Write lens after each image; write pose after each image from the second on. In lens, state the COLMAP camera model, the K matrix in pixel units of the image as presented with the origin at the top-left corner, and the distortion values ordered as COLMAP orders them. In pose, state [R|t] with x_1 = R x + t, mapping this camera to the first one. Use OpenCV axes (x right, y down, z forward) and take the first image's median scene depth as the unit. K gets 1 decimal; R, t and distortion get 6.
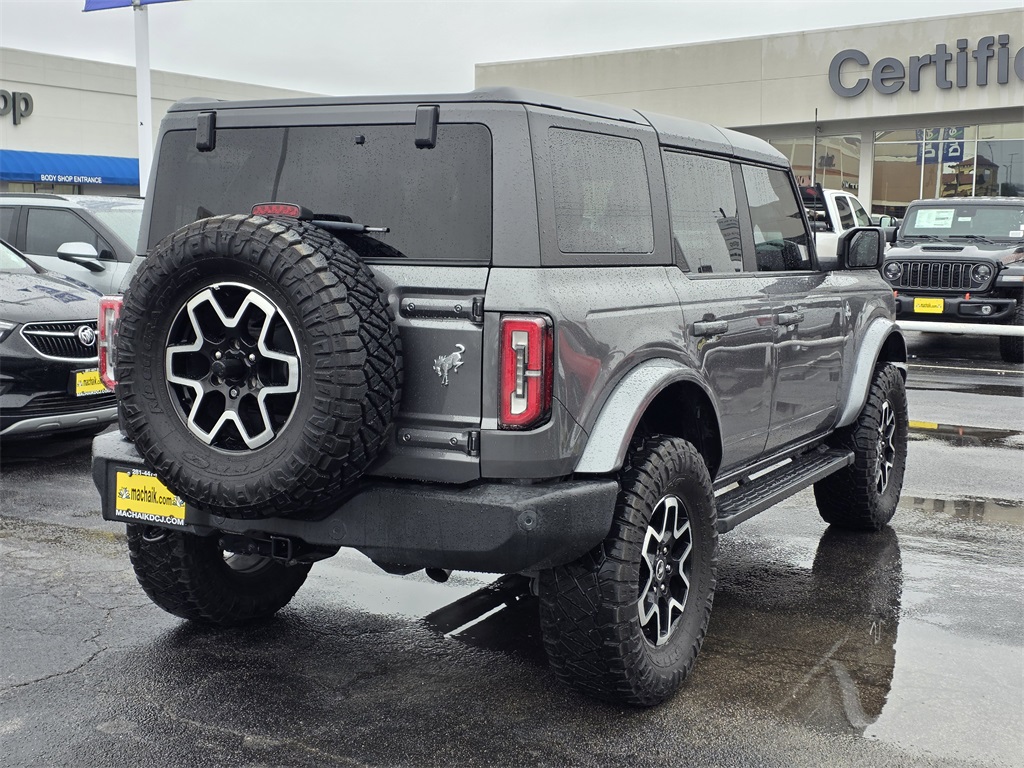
lens RADIAL K [[1326.3, 0, 528.4], [0, 1326.3, 380.0], [0, 0, 1]] dist [0.234720, -0.664568]
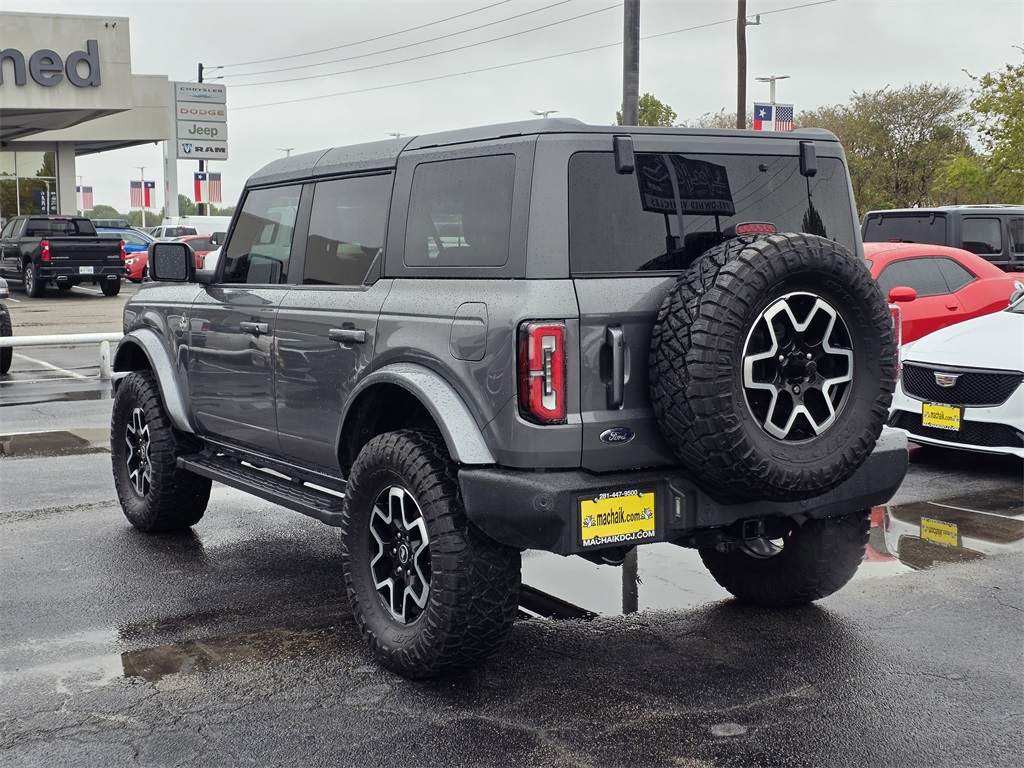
lens RADIAL K [[1326.3, 0, 528.4], [0, 1326.3, 380.0], [0, 0, 1]] dist [0.234720, -0.664568]
pose [[0.491579, -0.105732, 0.864391, -1.305825], [0.113643, 0.991902, 0.056701, -0.088194], [-0.863386, 0.070358, 0.499614, 0.628727]]
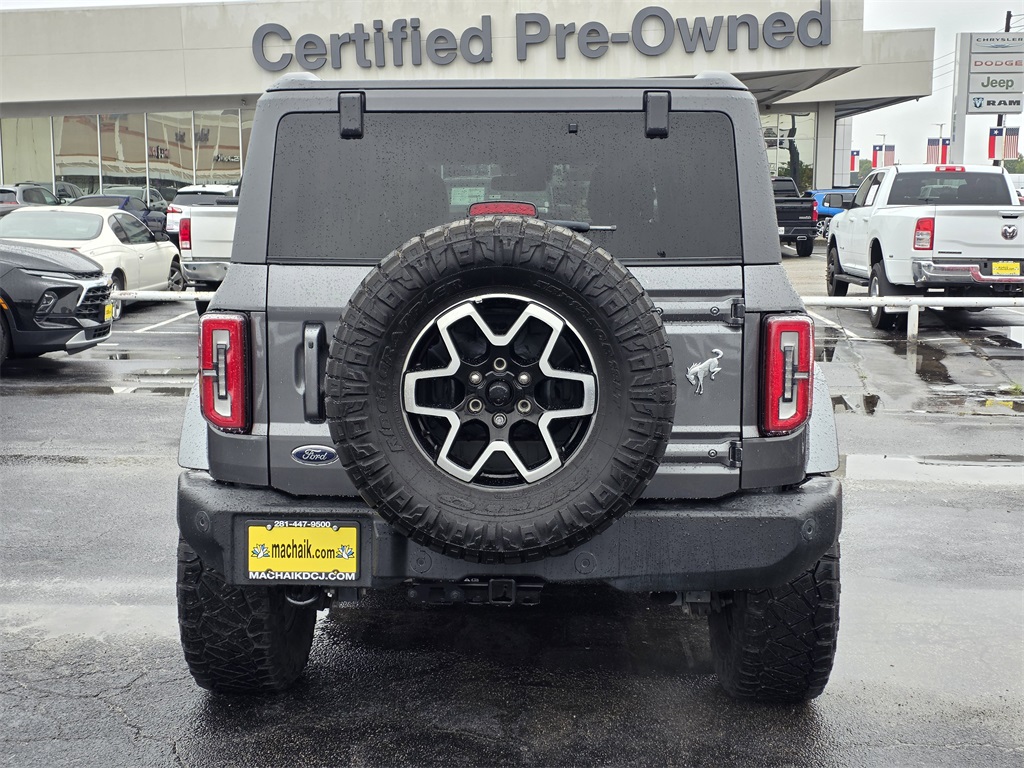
lens RADIAL K [[1334.6, 0, 512.0], [0, 1334.6, 384.0], [0, 0, 1]] dist [0.174176, -0.409910]
pose [[0.897784, -0.069569, 0.434906, -0.587160], [0.059752, 0.997556, 0.036225, -0.045005], [-0.436364, -0.006536, 0.899747, 0.215192]]
